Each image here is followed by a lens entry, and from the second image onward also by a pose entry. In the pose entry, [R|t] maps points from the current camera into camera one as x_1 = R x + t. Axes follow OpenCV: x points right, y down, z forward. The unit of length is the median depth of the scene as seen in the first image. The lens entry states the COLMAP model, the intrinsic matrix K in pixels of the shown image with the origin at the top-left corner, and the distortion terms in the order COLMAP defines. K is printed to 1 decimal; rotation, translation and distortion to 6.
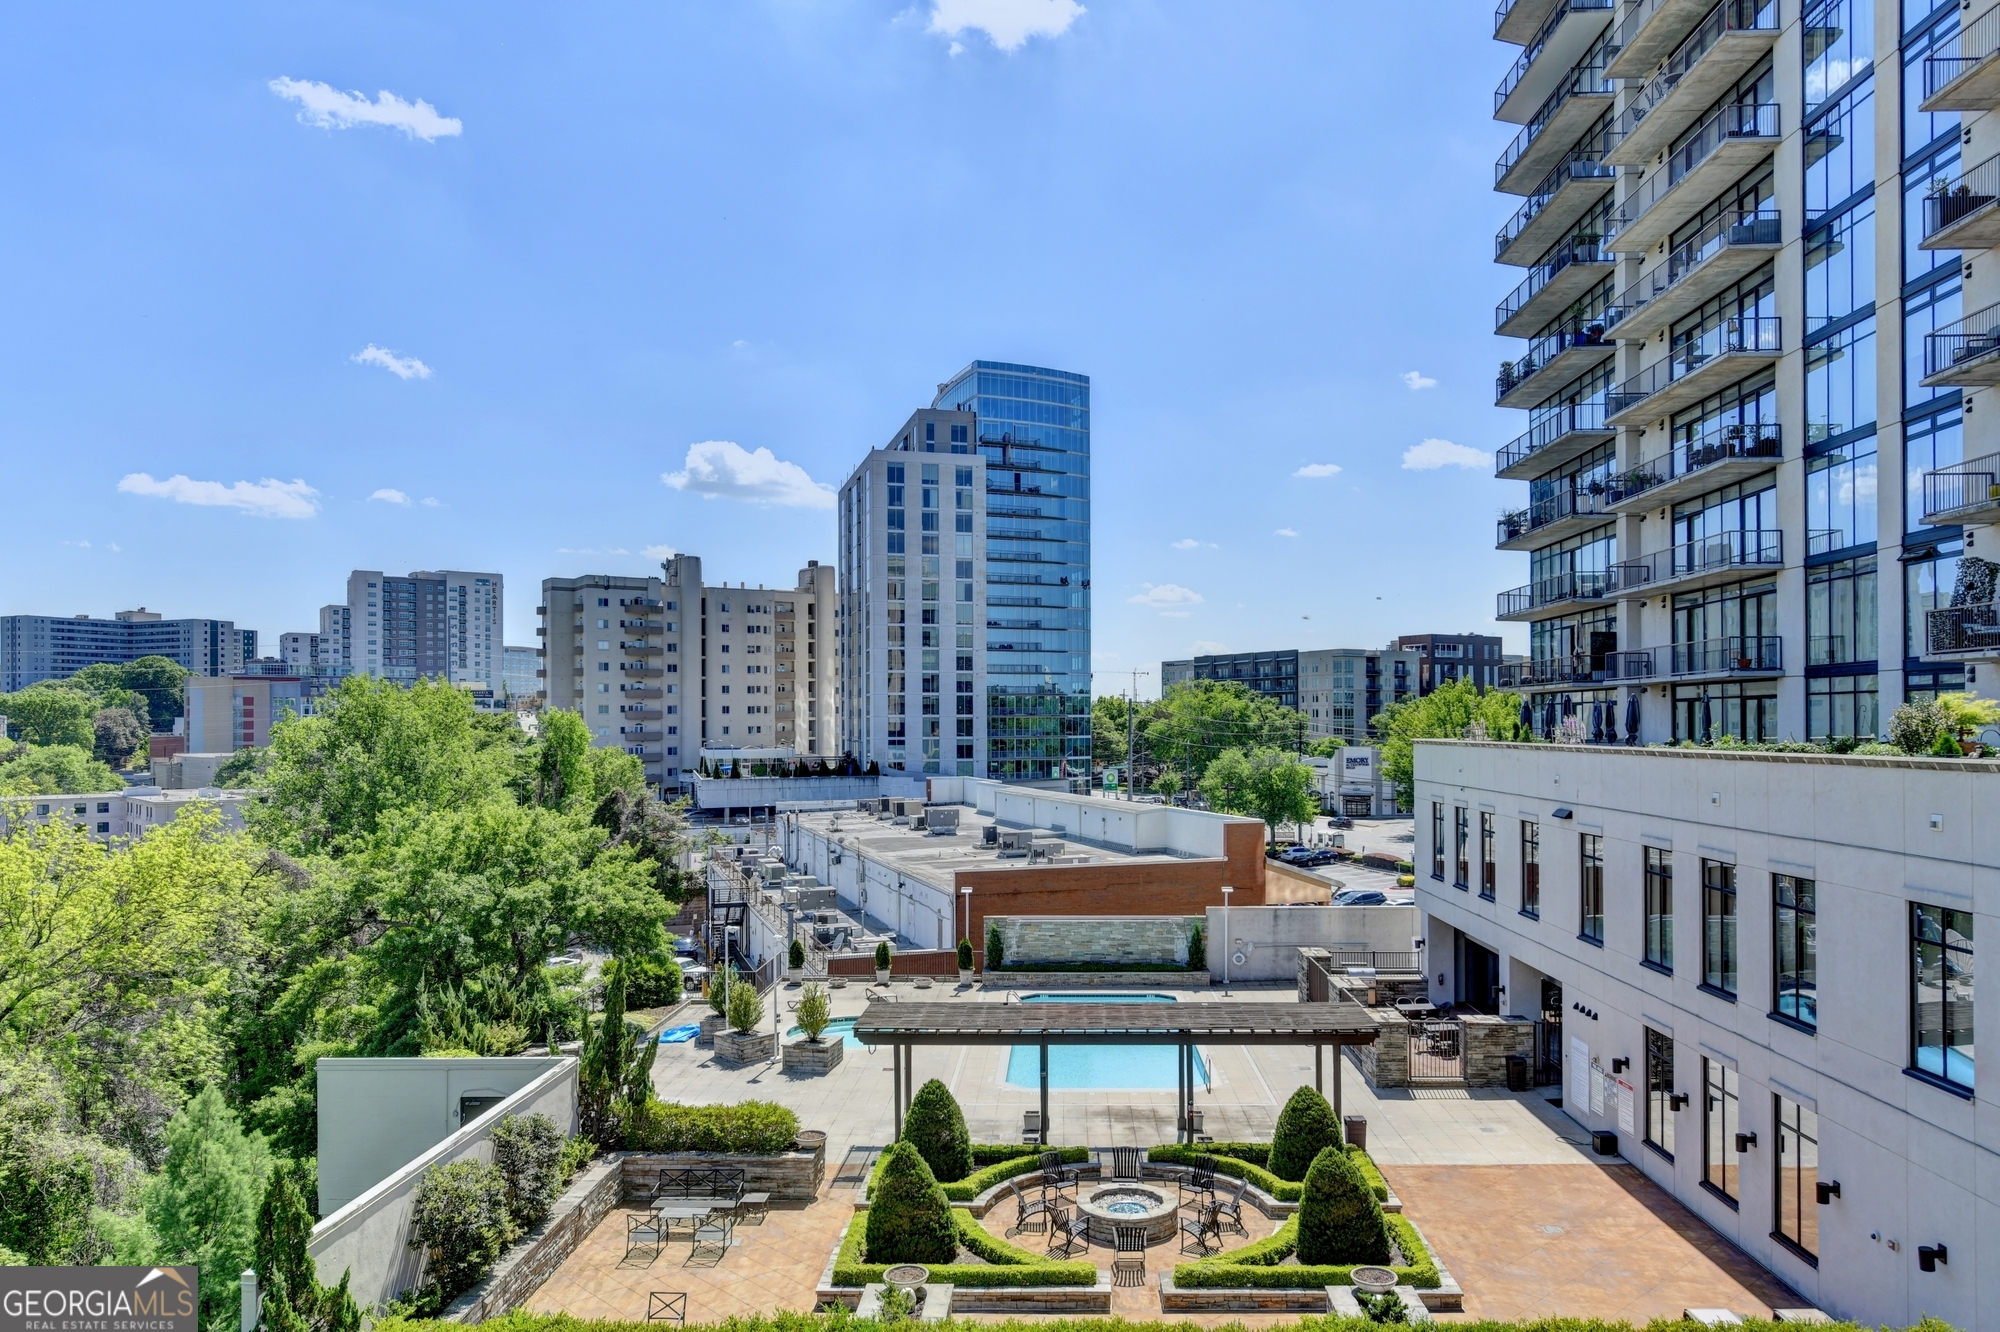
lens RADIAL K [[1399.6, 0, 1054.0], [0, 1399.6, 707.9], [0, 0, 1]] dist [0.004180, 0.003773]
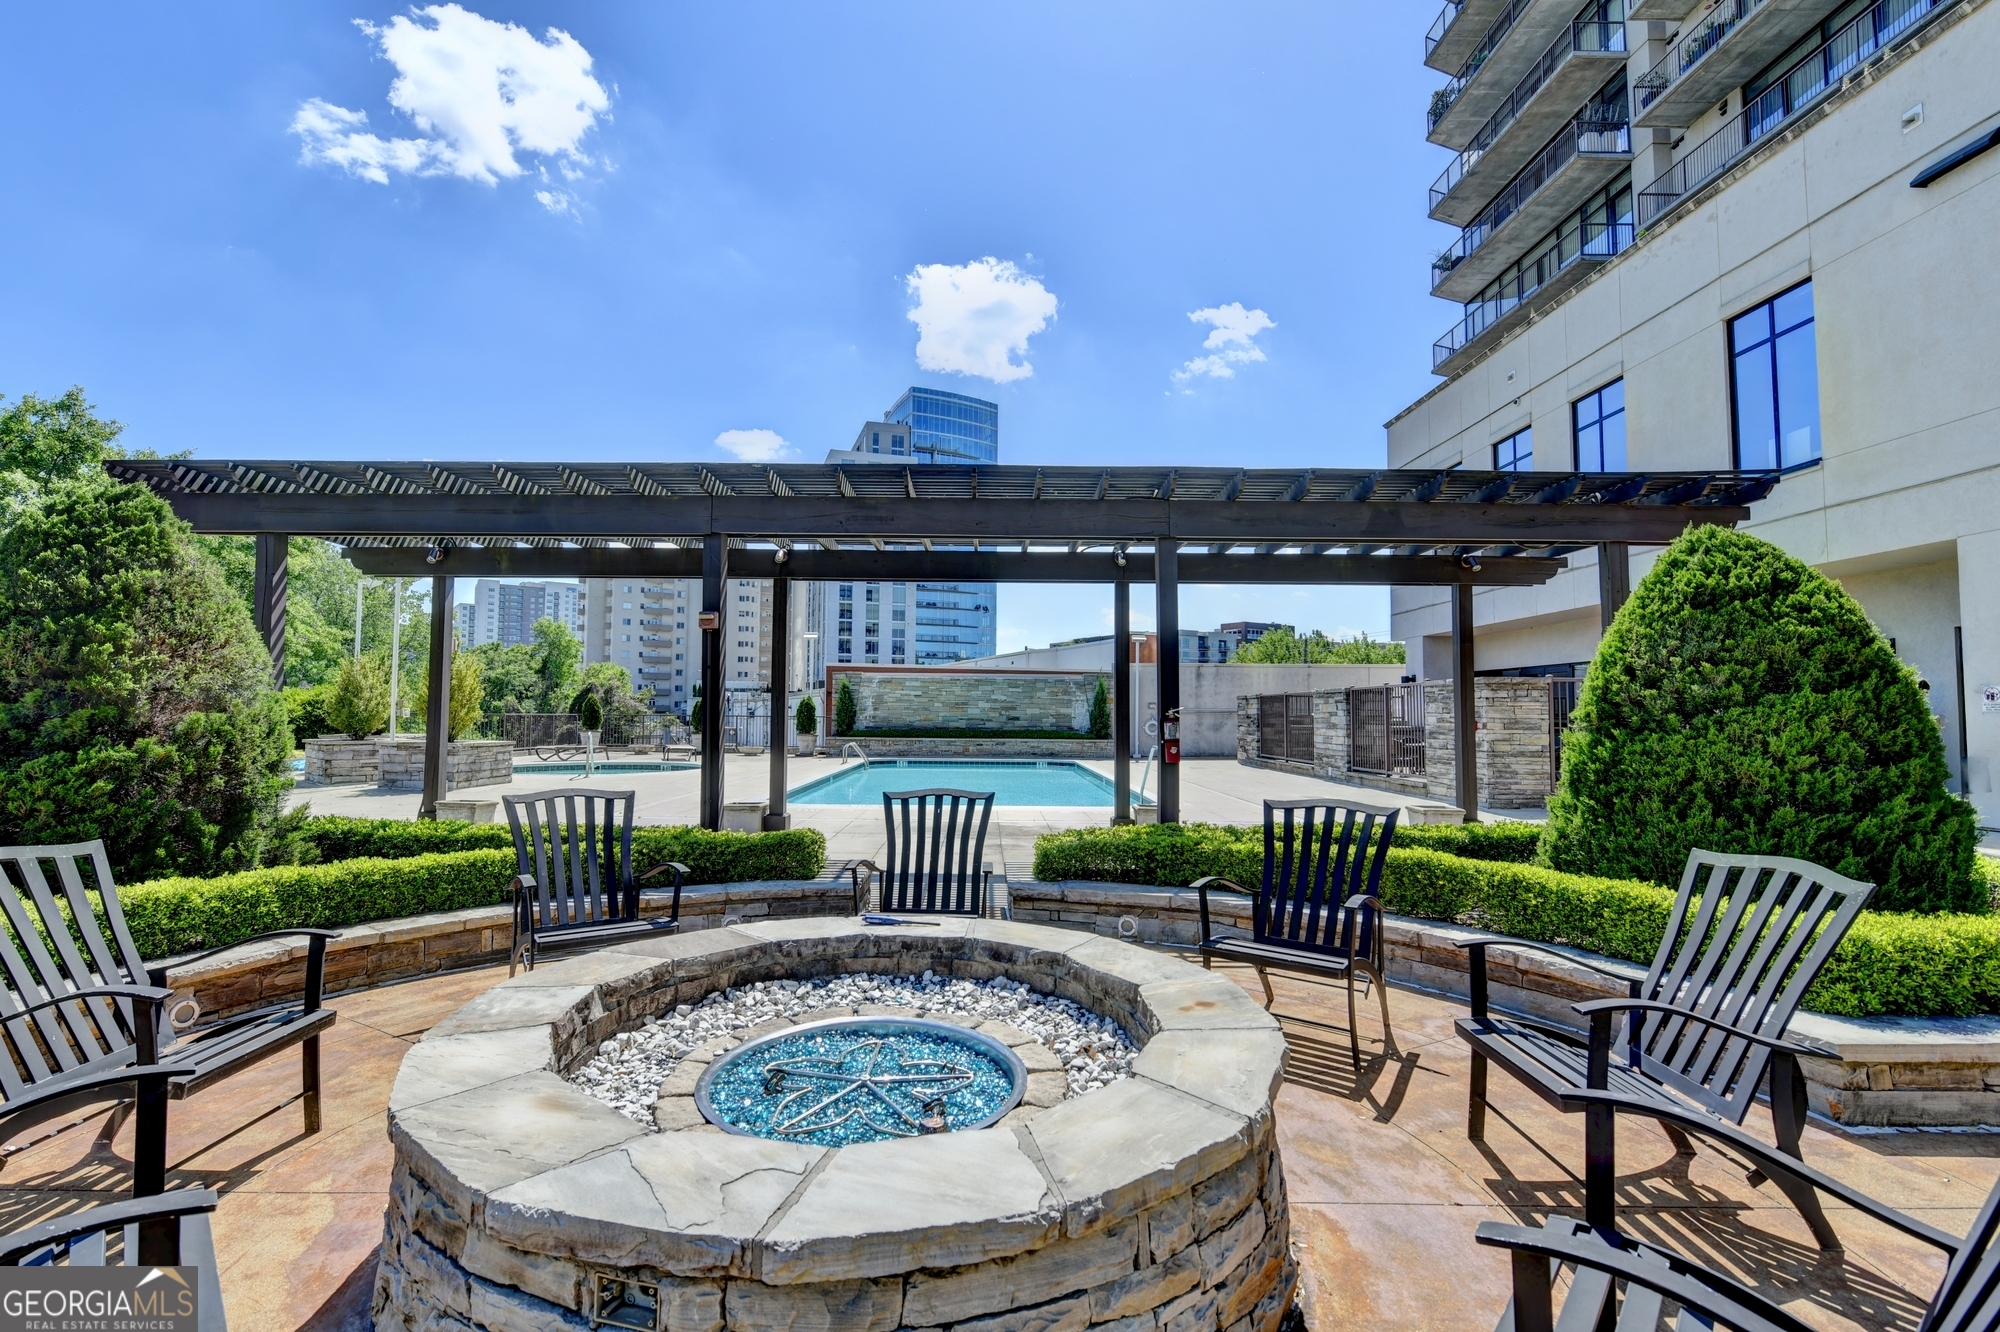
lens RADIAL K [[927.5, 0, 994.0], [0, 927.5, 661.2], [0, 0, 1]] dist [-0.016425, -0.000645]
pose [[0.999767, 0.012422, 0.017654, 0.008543], [-0.011570, 0.998800, -0.047586, 0.044588], [-0.018224, 0.047371, 0.998711, 0.125917]]
